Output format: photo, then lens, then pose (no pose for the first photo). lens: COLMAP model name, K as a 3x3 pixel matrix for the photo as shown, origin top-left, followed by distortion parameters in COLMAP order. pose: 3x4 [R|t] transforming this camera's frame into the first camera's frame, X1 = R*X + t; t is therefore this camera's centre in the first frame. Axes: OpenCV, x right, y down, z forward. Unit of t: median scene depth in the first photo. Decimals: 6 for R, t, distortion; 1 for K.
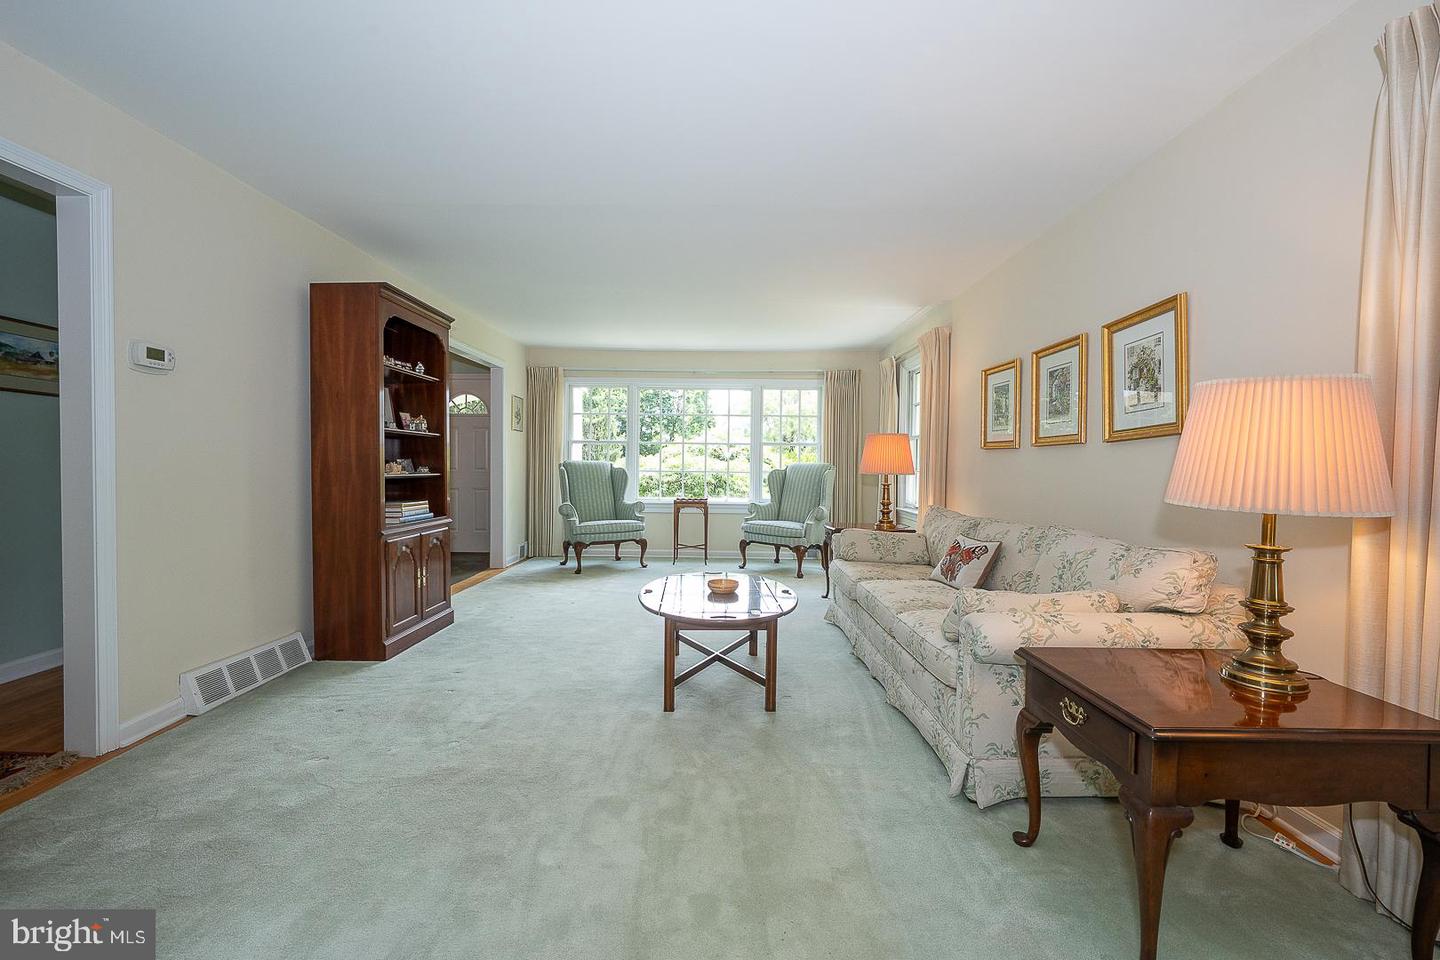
lens RADIAL K [[573.1, 0, 724.2], [0, 573.1, 477.1], [0, 0, 1]] dist [-0.007054, -0.000125]
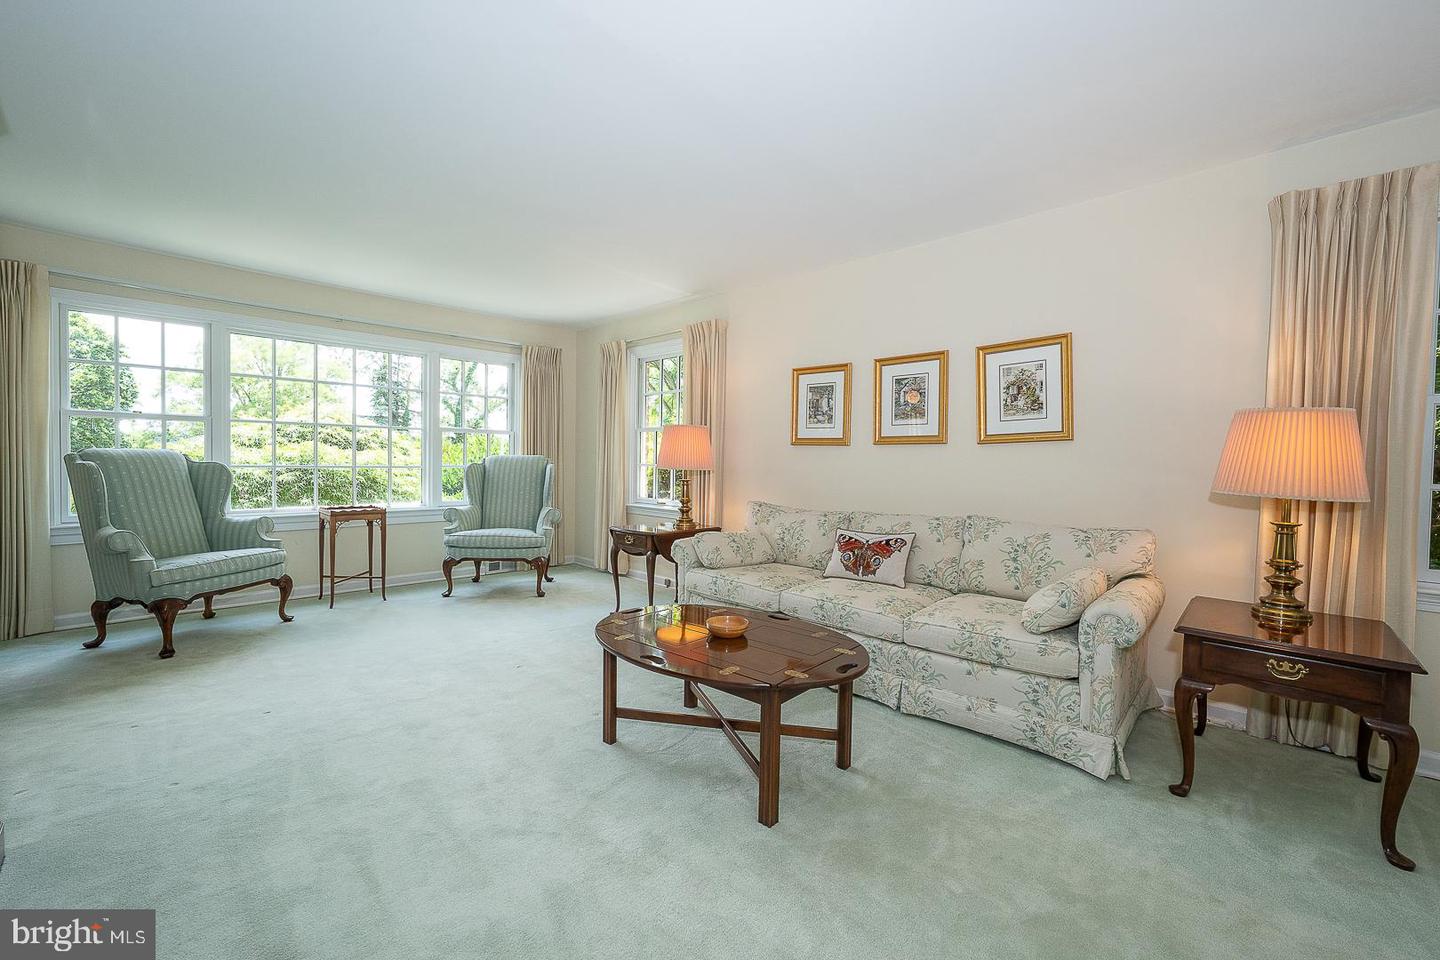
lens RADIAL K [[573.1, 0, 719.7], [0, 573.1, 480.7], [0, 0, 1]] dist [-0.007054, -0.000125]
pose [[0.702162, -0.024922, 0.711581, -0.314552], [0.008083, 0.999602, 0.027034, -0.010814], [-0.711972, -0.013231, 0.702084, 0.290810]]
